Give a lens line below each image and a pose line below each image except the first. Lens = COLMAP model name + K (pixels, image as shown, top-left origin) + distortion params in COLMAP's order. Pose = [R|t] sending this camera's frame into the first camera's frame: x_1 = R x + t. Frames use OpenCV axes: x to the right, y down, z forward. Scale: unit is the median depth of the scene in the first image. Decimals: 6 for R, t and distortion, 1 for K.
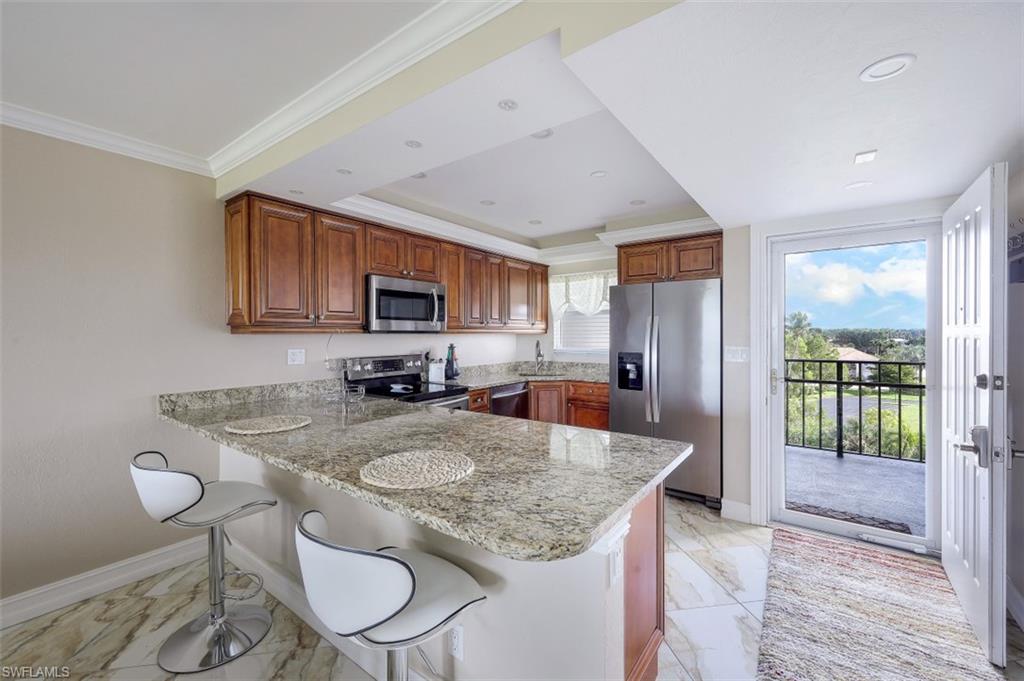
lens RADIAL K [[418.2, 0, 505.3], [0, 418.2, 340.1], [0, 0, 1]] dist [0.005641, -0.000734]
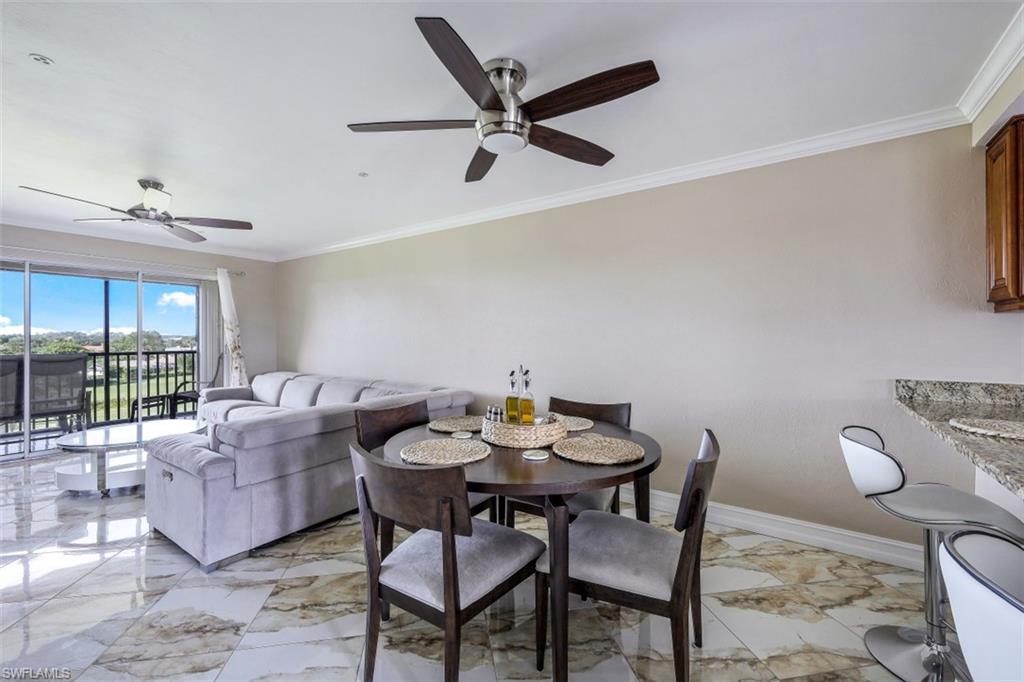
lens RADIAL K [[418.2, 0, 508.3], [0, 418.2, 337.1], [0, 0, 1]] dist [0.005641, -0.000734]
pose [[0.034846, 0.003093, -0.999388, 0.090814], [-0.013632, 0.999904, 0.002619, 0.038498], [0.999300, 0.013533, 0.034885, 0.070755]]
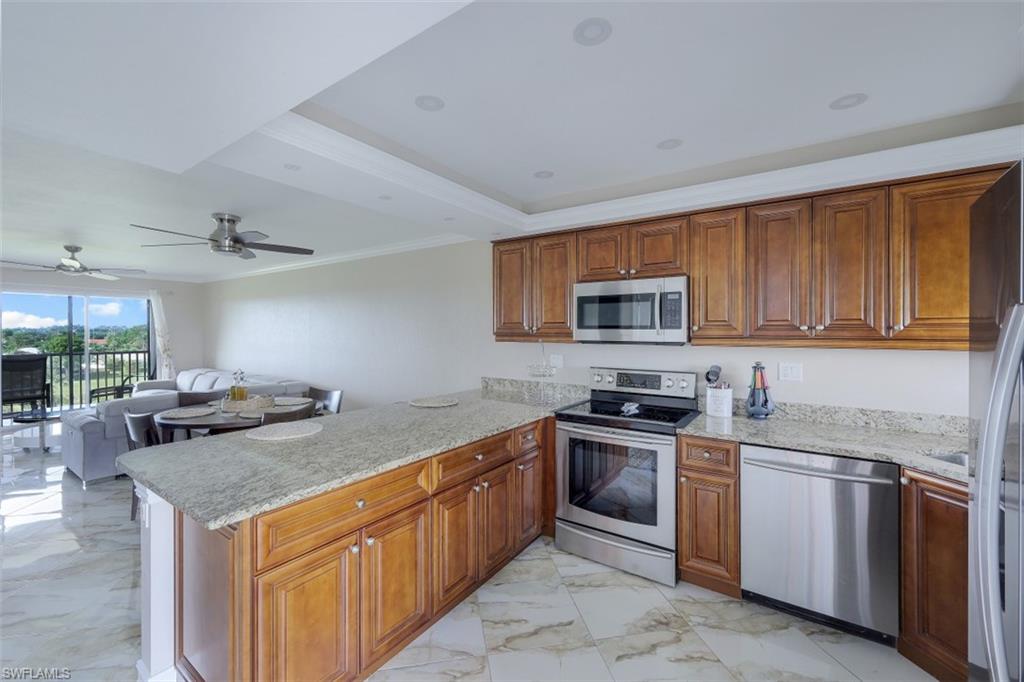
lens RADIAL K [[418.2, 0, 506.1], [0, 418.2, 332.7], [0, 0, 1]] dist [0.005641, -0.000734]
pose [[0.028352, 0.005957, -0.999580, 0.735747], [-0.016635, 0.999847, 0.005487, -0.048492], [0.999460, 0.016473, 0.028447, 0.911525]]
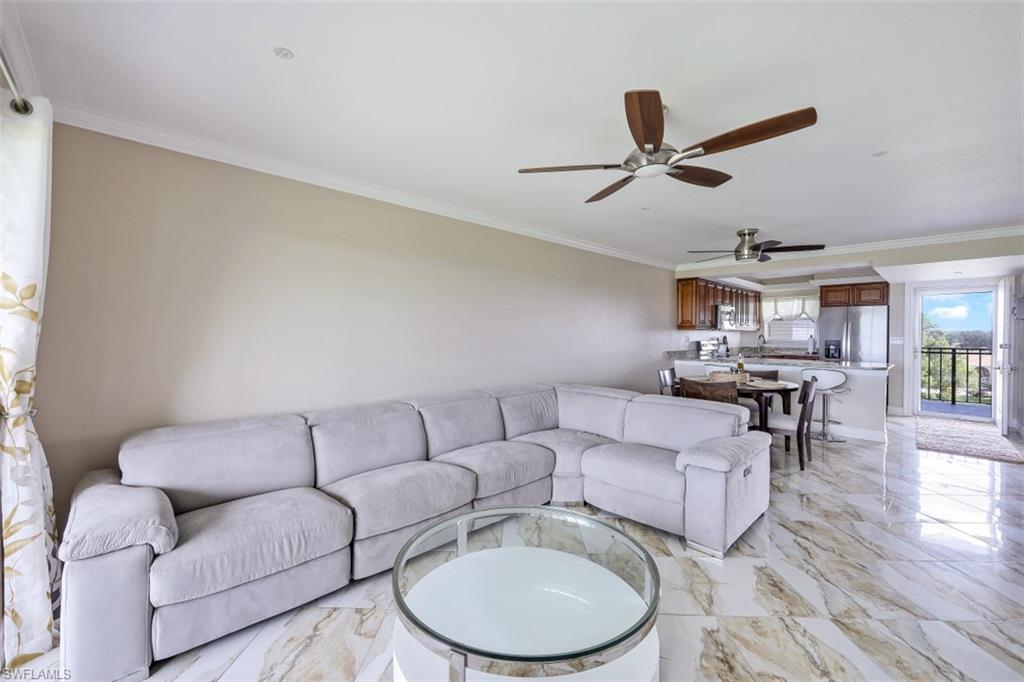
lens RADIAL K [[418.2, 0, 496.2], [0, 418.2, 340.6], [0, 0, 1]] dist [0.005641, -0.000734]
pose [[0.985342, 0.009186, -0.170344, -1.298338], [-0.008395, 0.999950, 0.005367, 0.046004], [0.170385, -0.003859, 0.985370, -1.738641]]
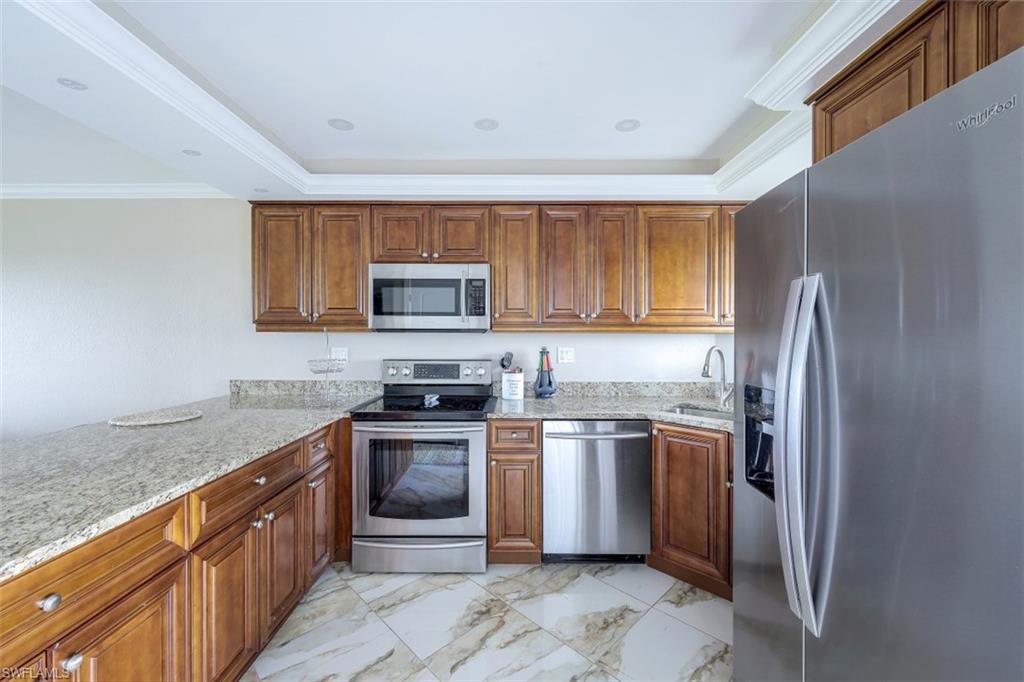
lens RADIAL K [[418.2, 0, 512.2], [0, 418.2, 336.4], [0, 0, 1]] dist [0.005641, -0.000734]
pose [[0.586212, 0.008694, -0.810111, 0.613506], [-0.016139, 0.999869, -0.000949, -0.011881], [0.809997, 0.013631, 0.586276, 0.824489]]
